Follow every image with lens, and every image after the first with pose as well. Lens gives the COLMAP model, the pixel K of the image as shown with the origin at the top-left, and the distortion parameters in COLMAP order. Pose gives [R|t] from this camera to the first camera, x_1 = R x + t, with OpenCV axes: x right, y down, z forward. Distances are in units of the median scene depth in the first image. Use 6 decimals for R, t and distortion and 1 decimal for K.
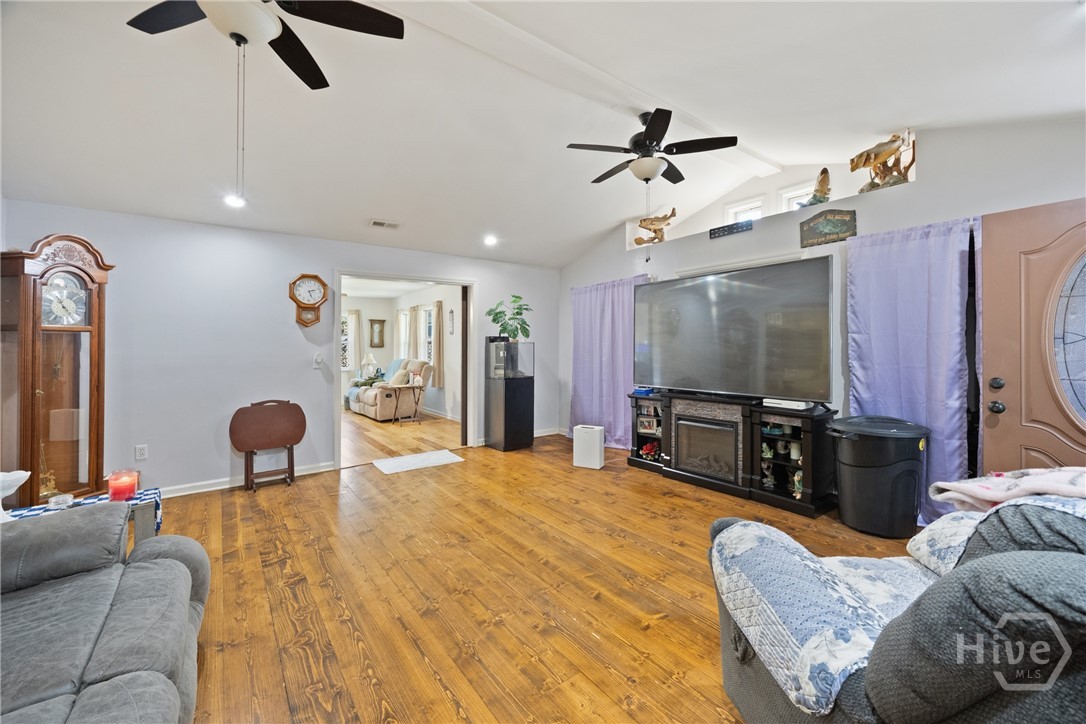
lens RADIAL K [[424.5, 0, 547.6], [0, 424.5, 351.9], [0, 0, 1]] dist [-0.005322, 0.000384]
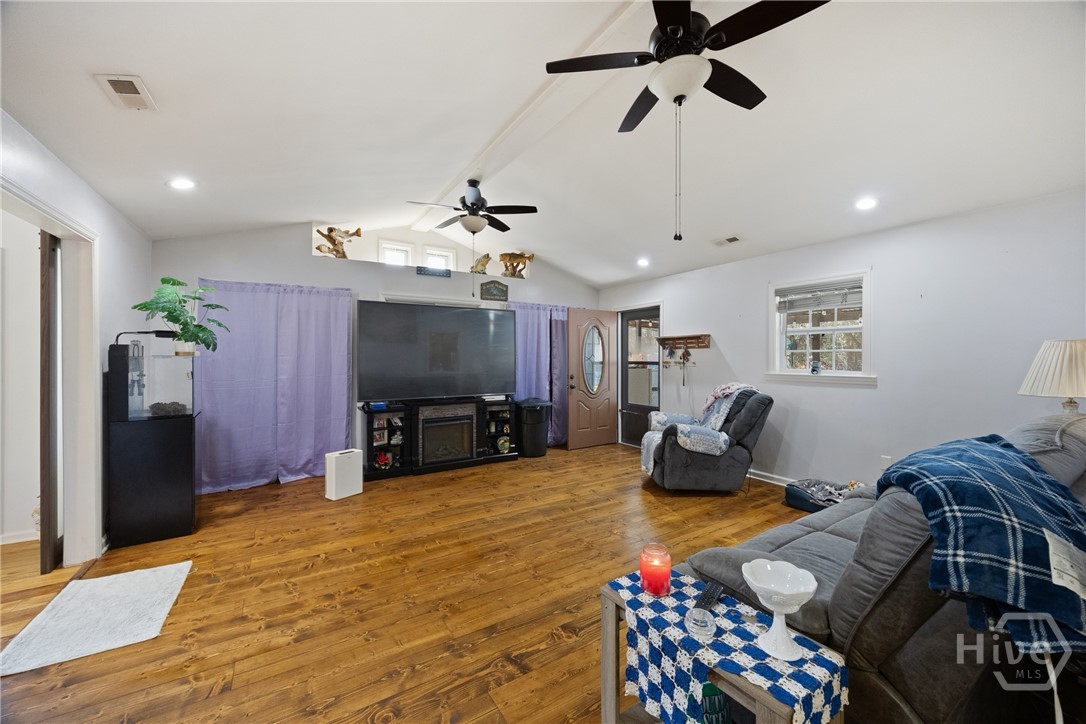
lens RADIAL K [[424.5, 0, 551.8], [0, 424.5, 359.1], [0, 0, 1]] dist [-0.005322, 0.000384]
pose [[0.068366, 0.003339, 0.997655, -1.053701], [0.006184, 0.999974, -0.003771, -0.017923], [-0.997641, 0.006427, 0.068344, 0.685863]]
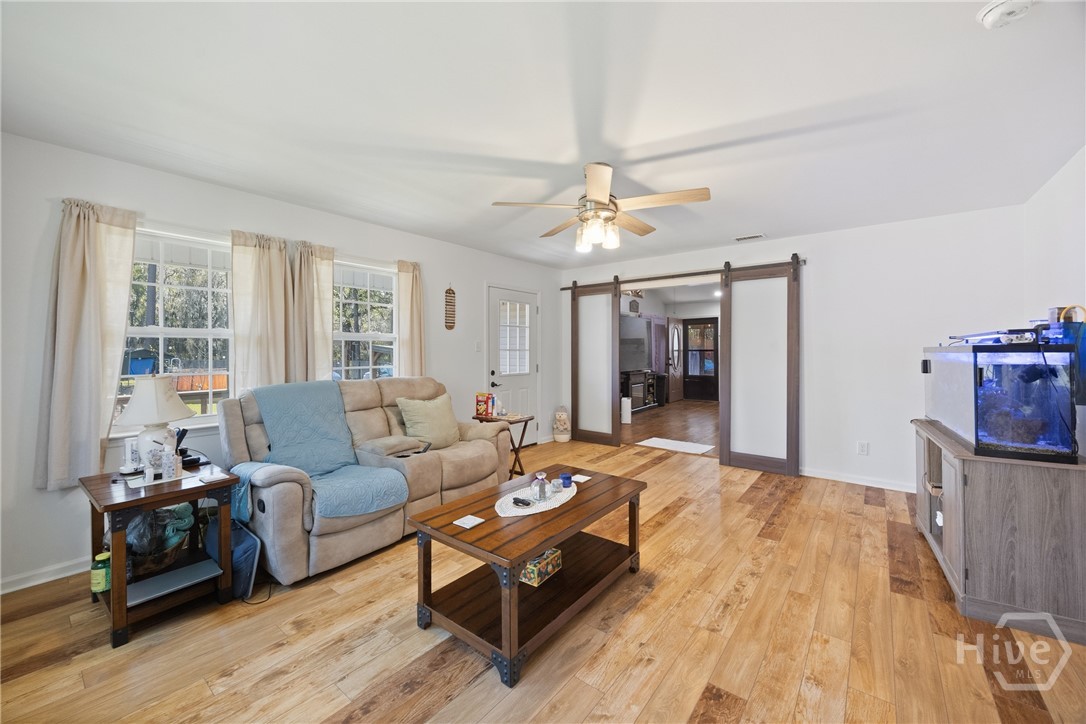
lens RADIAL K [[424.5, 0, 532.2], [0, 424.5, 356.0], [0, 0, 1]] dist [-0.005322, 0.000384]
pose [[-0.243151, -0.005804, 0.969971, -2.001590], [0.018423, 0.999774, 0.010600, -0.018201], [-0.969813, 0.020447, -0.242989, 2.433130]]
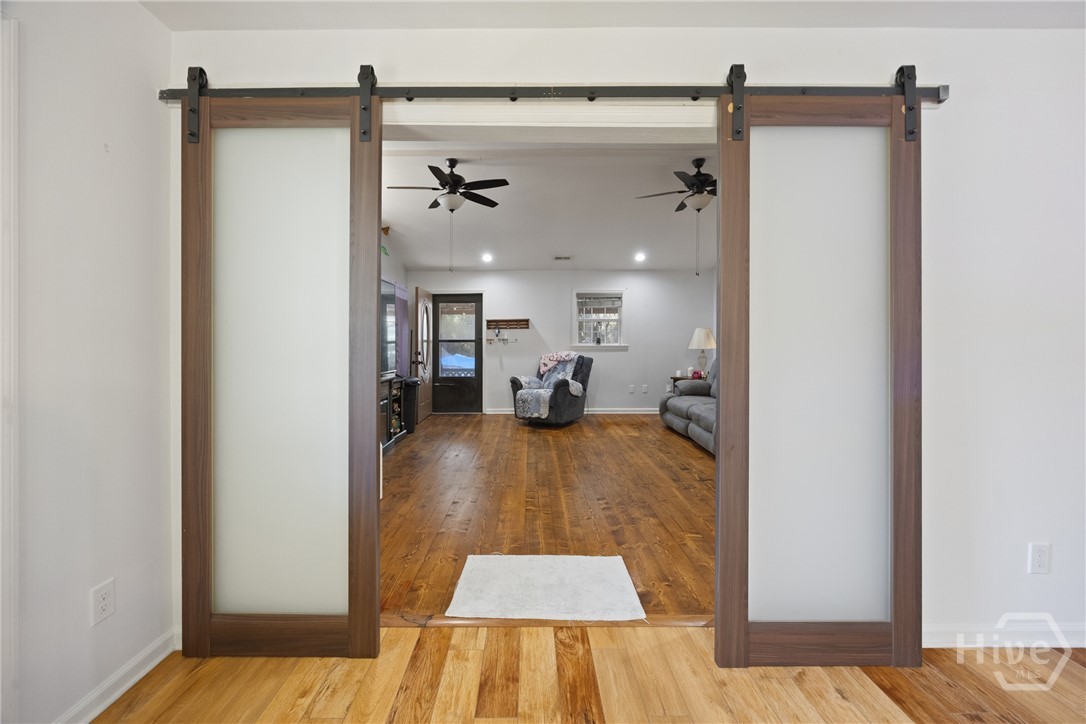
lens RADIAL K [[424.5, 0, 547.6], [0, 424.5, 349.7], [0, 0, 1]] dist [-0.005322, 0.000384]
pose [[-0.817511, -0.000555, 0.575913, -0.800856], [0.011632, 0.999780, 0.017475, 0.009662], [-0.575795, 0.020985, -0.817324, 1.940749]]
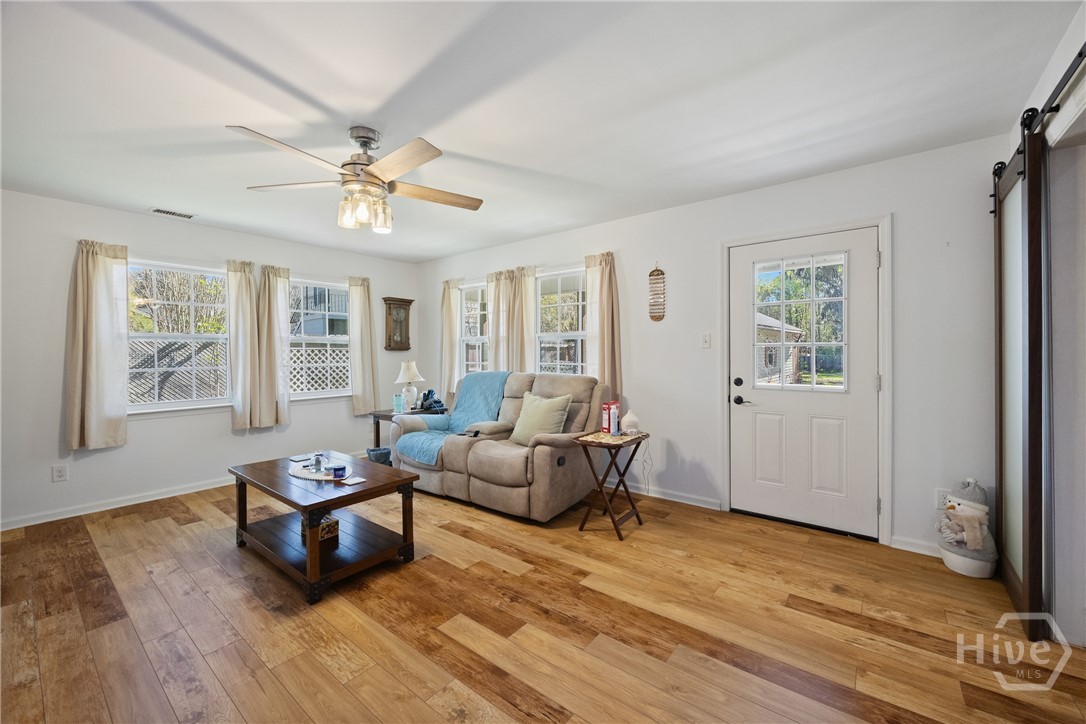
lens RADIAL K [[424.5, 0, 549.9], [0, 424.5, 359.3], [0, 0, 1]] dist [-0.005322, 0.000384]
pose [[0.962974, -0.003847, 0.269566, -1.132431], [0.003790, 0.999993, 0.000730, 0.002881], [-0.269567, 0.000319, 0.962982, 1.347784]]
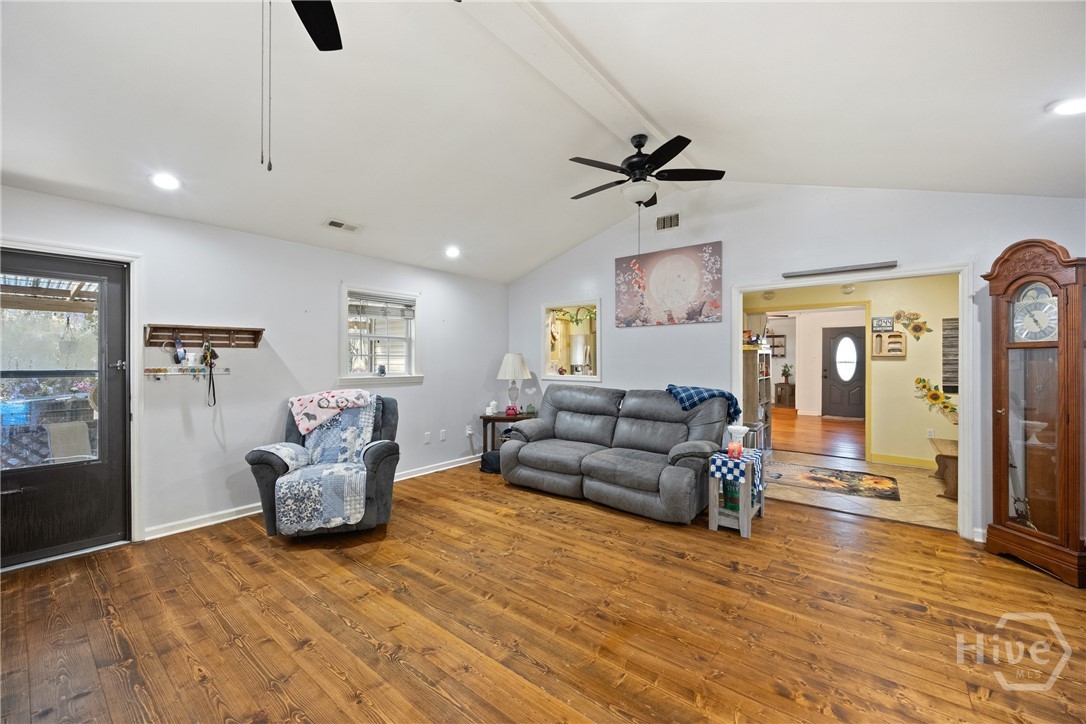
lens RADIAL K [[424.5, 0, 548.8], [0, 424.5, 362.7], [0, 0, 1]] dist [-0.005322, 0.000384]
pose [[-0.967270, 0.007057, -0.253651, 0.073484], [0.004307, 0.999926, 0.011393, -0.031302], [0.253712, 0.009927, -0.967229, 1.489027]]
